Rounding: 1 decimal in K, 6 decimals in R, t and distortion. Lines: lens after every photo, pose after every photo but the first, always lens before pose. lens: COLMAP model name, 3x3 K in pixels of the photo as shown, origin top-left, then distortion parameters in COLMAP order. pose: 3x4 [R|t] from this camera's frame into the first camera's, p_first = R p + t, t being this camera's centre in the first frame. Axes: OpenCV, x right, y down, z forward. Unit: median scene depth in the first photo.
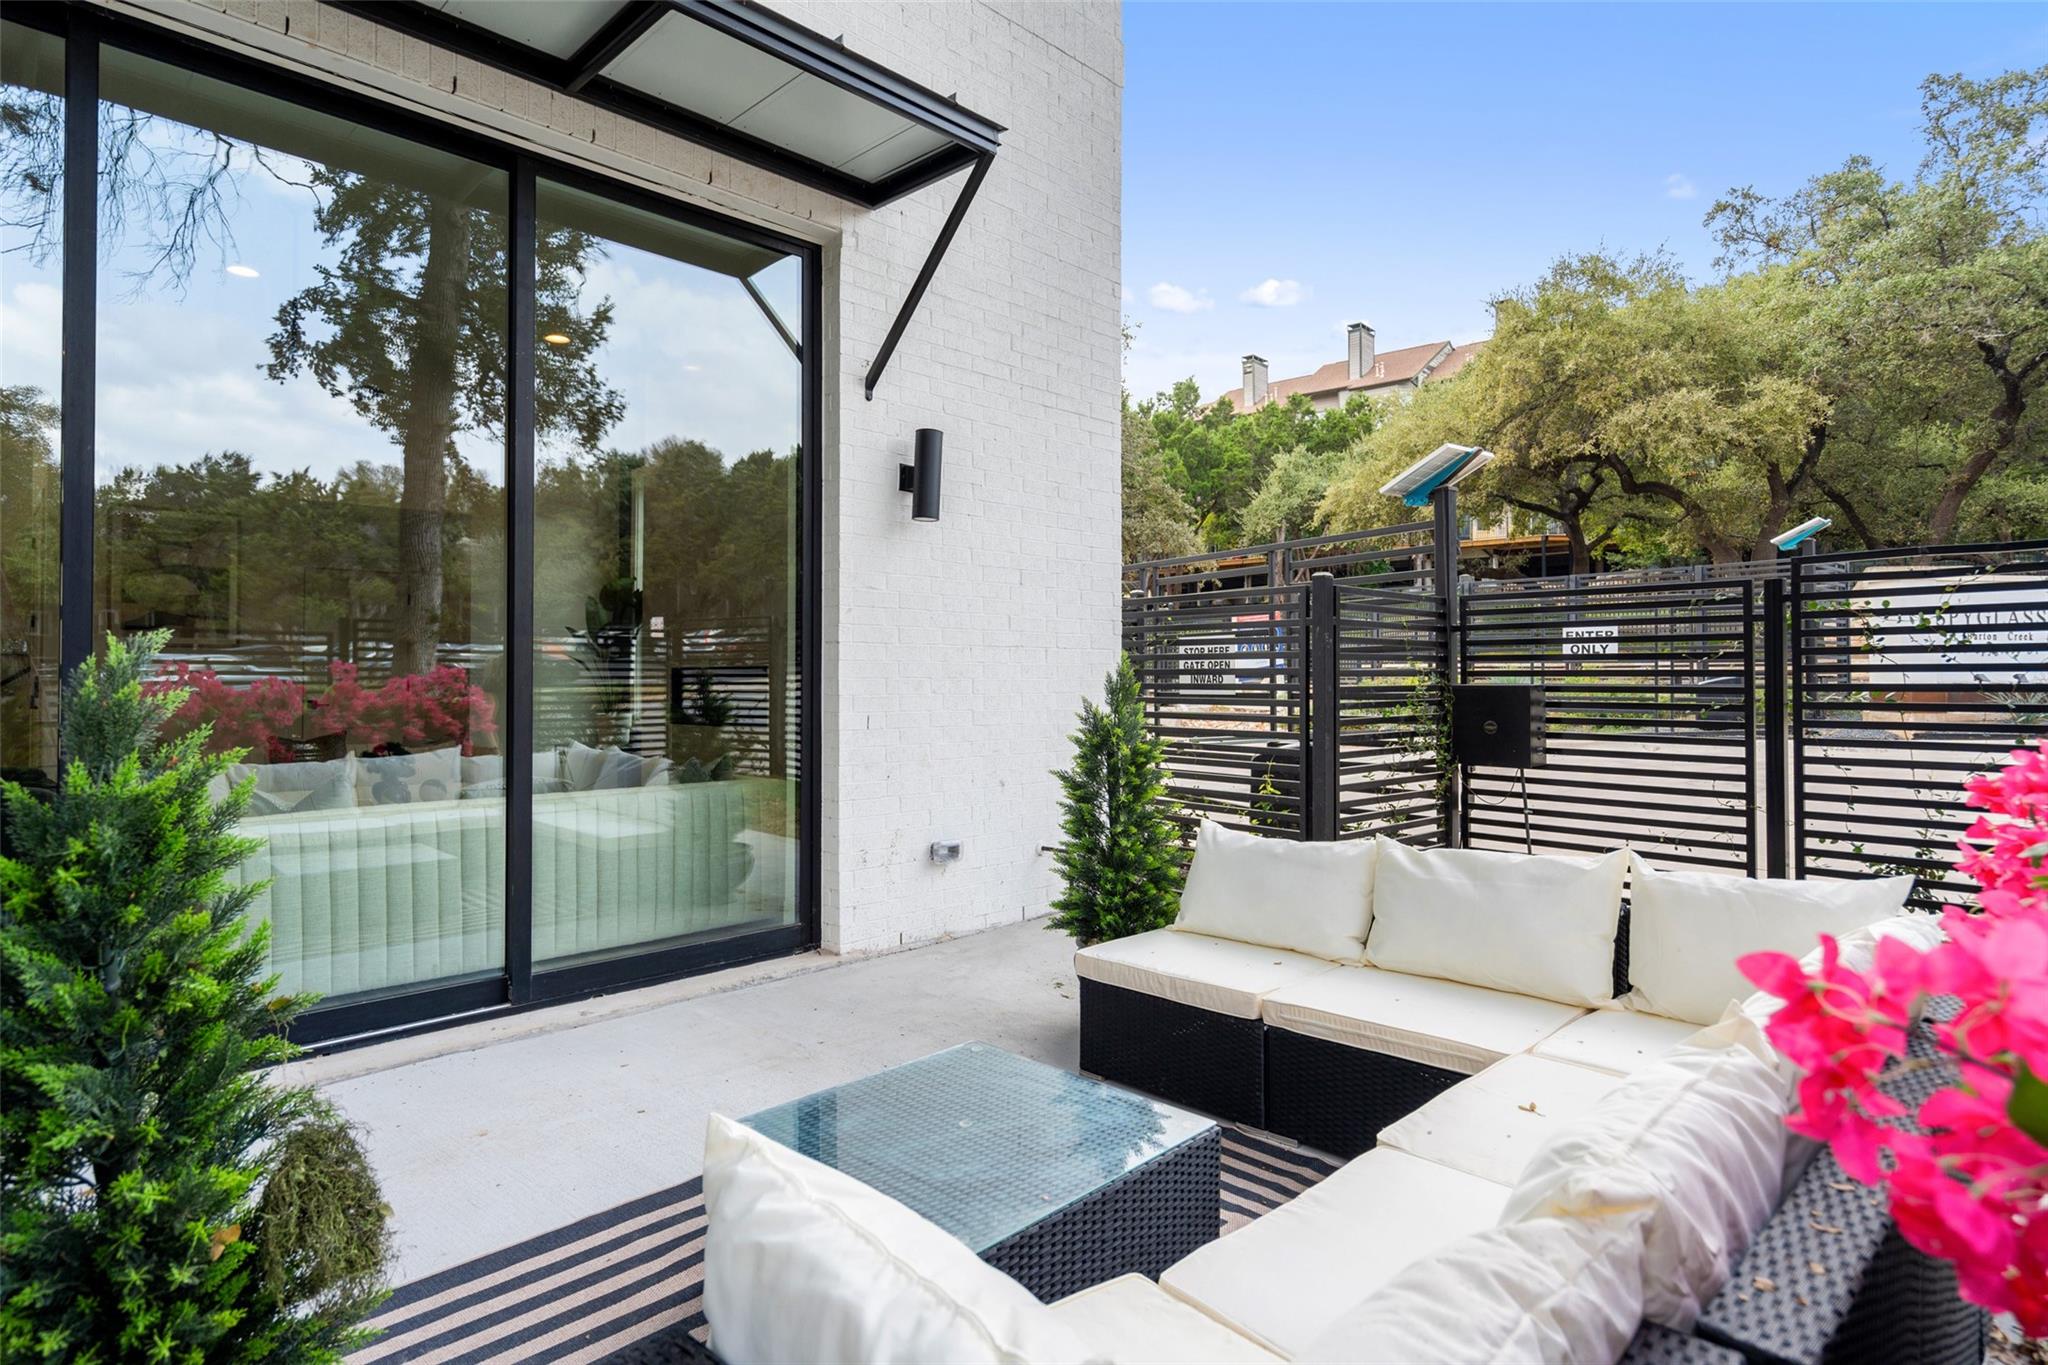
lens RADIAL K [[1074.0, 0, 1024.0], [0, 1074.0, 682.5], [0, 0, 1]] dist [0.004872, 0.000947]
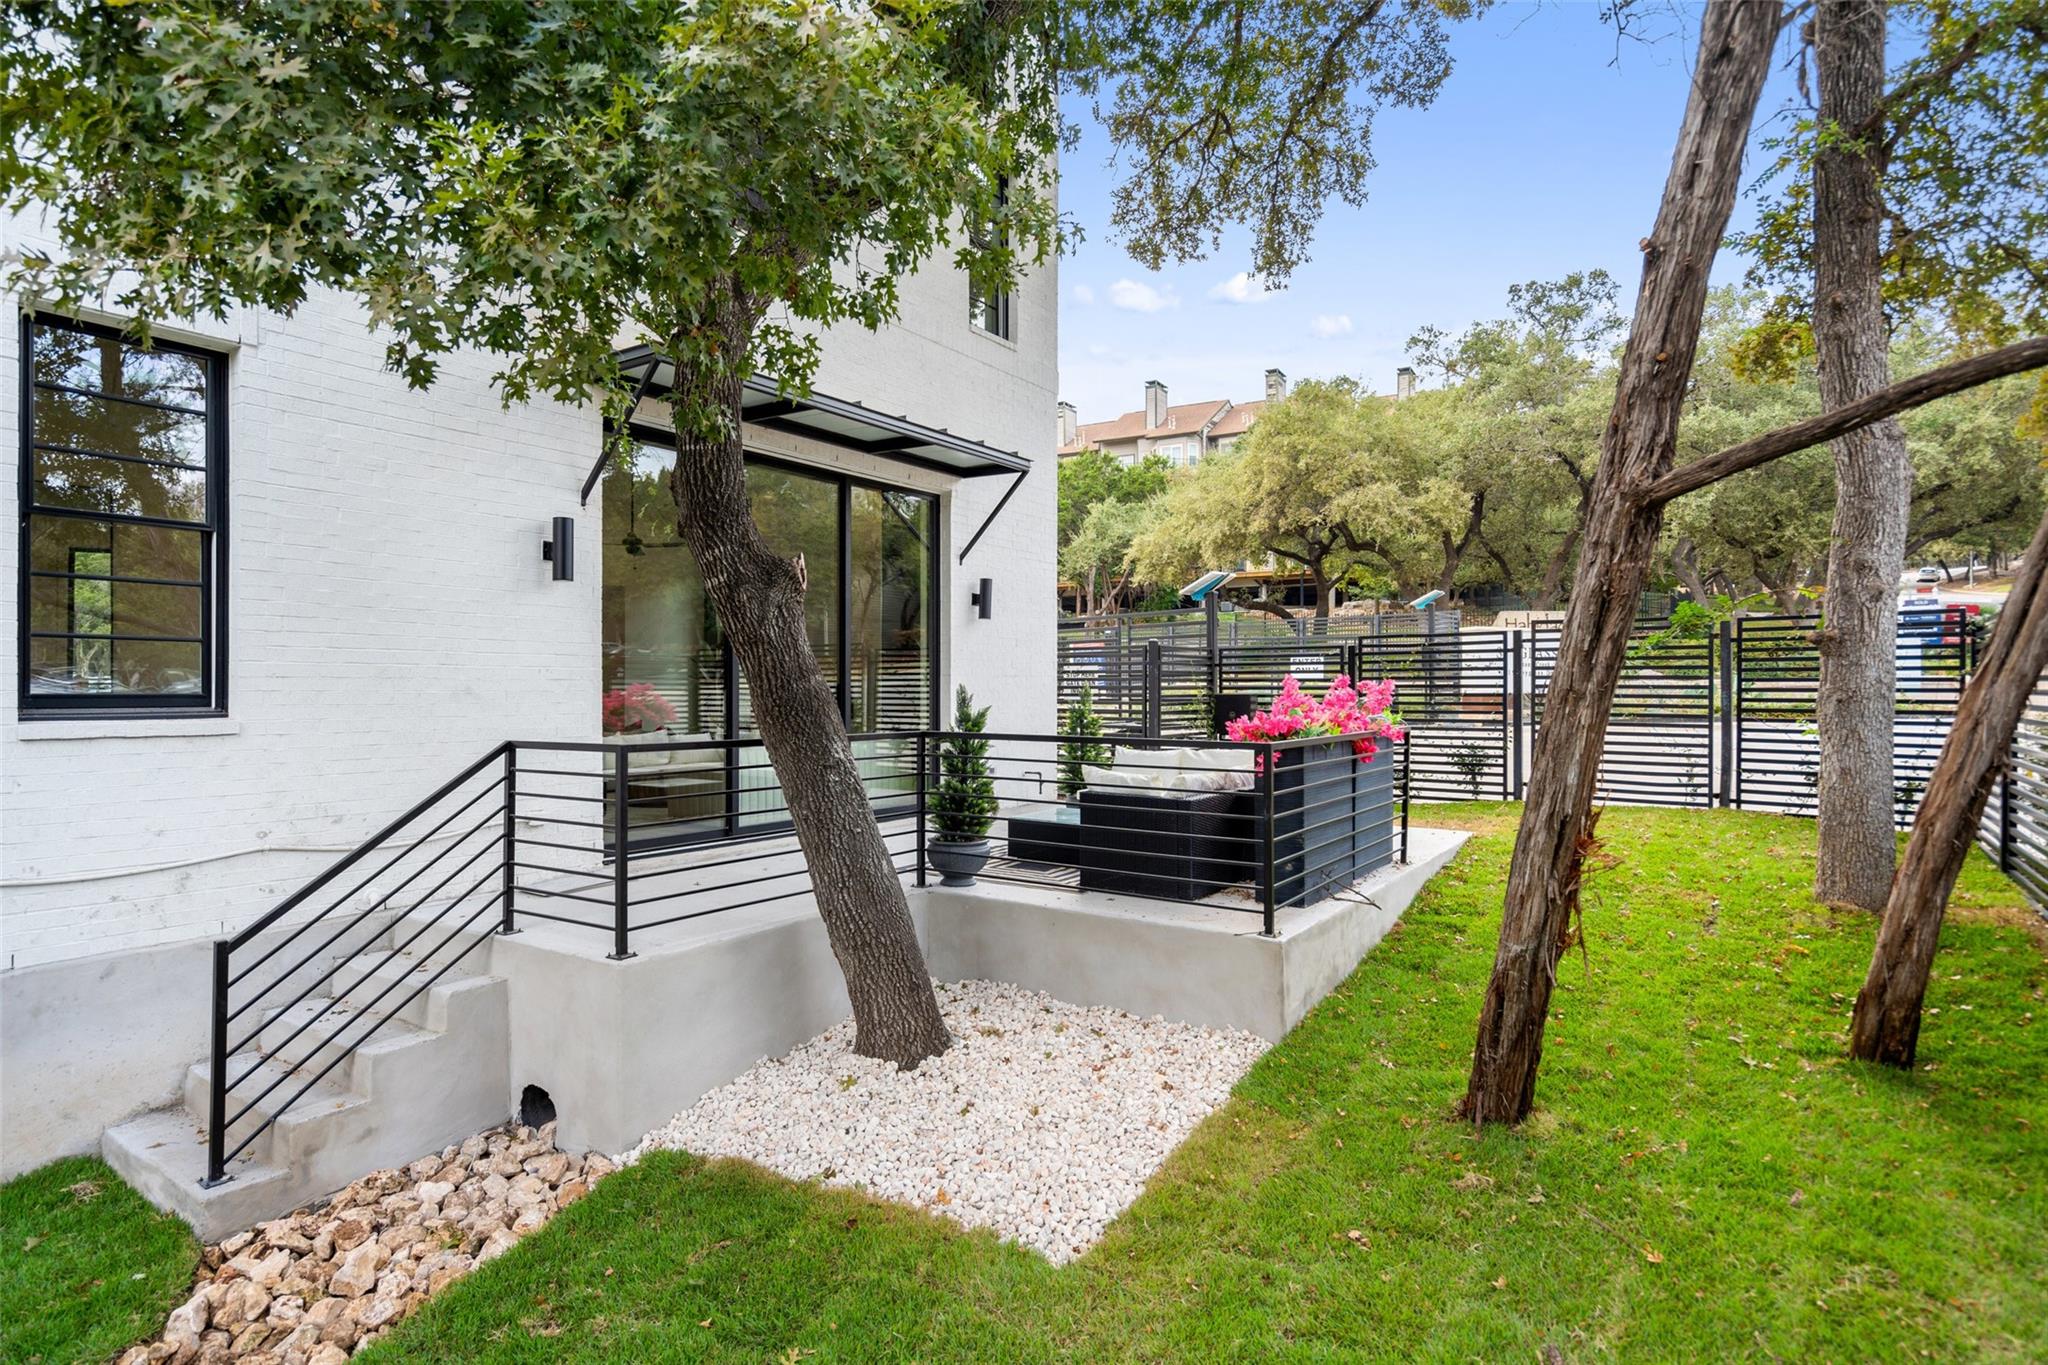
lens RADIAL K [[1074.0, 0, 1024.0], [0, 1074.0, 682.5], [0, 0, 1]] dist [0.004872, 0.000947]
pose [[0.982850, 0.002652, 0.184387, -0.096285], [-0.001257, 0.999970, -0.007679, -0.000858], [-0.184402, 0.007315, 0.982824, -0.271971]]
